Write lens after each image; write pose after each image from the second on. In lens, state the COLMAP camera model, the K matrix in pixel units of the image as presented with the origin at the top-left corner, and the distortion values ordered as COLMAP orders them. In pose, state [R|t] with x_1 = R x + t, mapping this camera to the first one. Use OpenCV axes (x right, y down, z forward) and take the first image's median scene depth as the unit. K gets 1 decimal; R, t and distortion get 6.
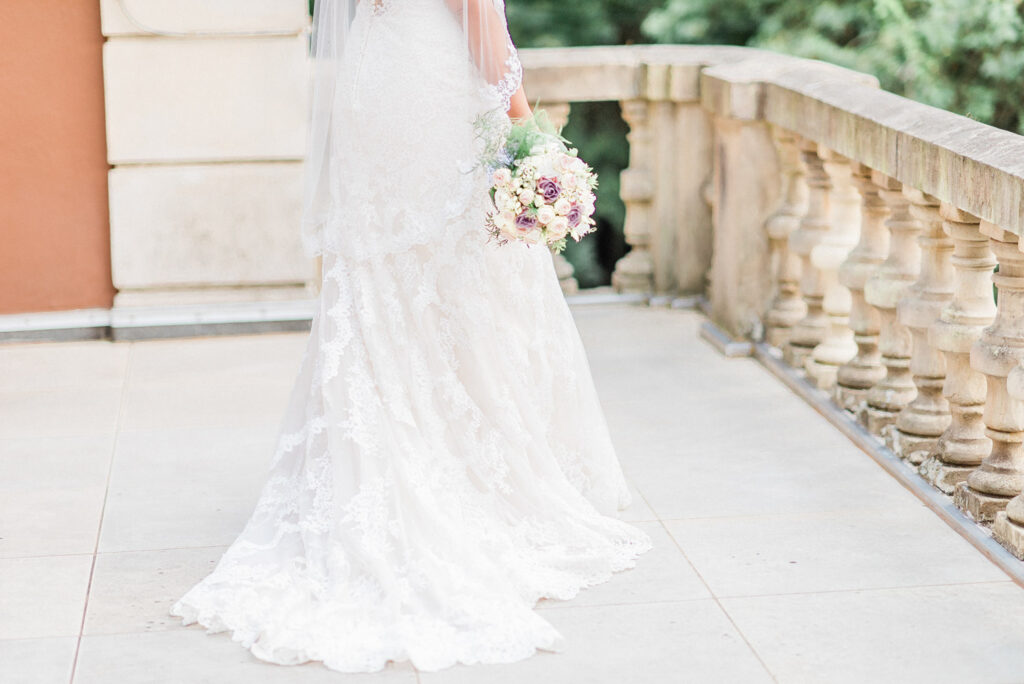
lens RADIAL K [[2590.8, 0, 512.0], [0, 2590.8, 342.0], [0, 0, 1]] dist [0.545367, -7.464908]
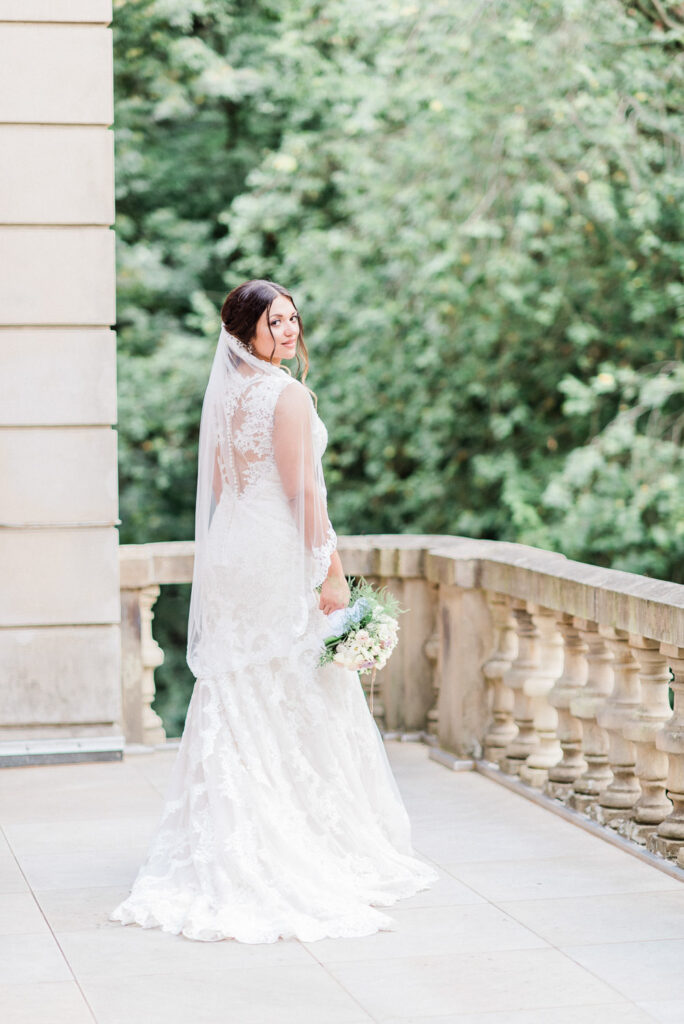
lens RADIAL K [[2590.8, 0, 342.0], [0, 2590.8, 512.0], [0, 0, 1]] dist [0.545367, -7.464908]
pose [[0.996562, 0.002505, 0.082807, -0.096369], [0.008609, 0.991000, -0.133582, 0.060601], [-0.082396, 0.133836, 0.987572, -0.343699]]
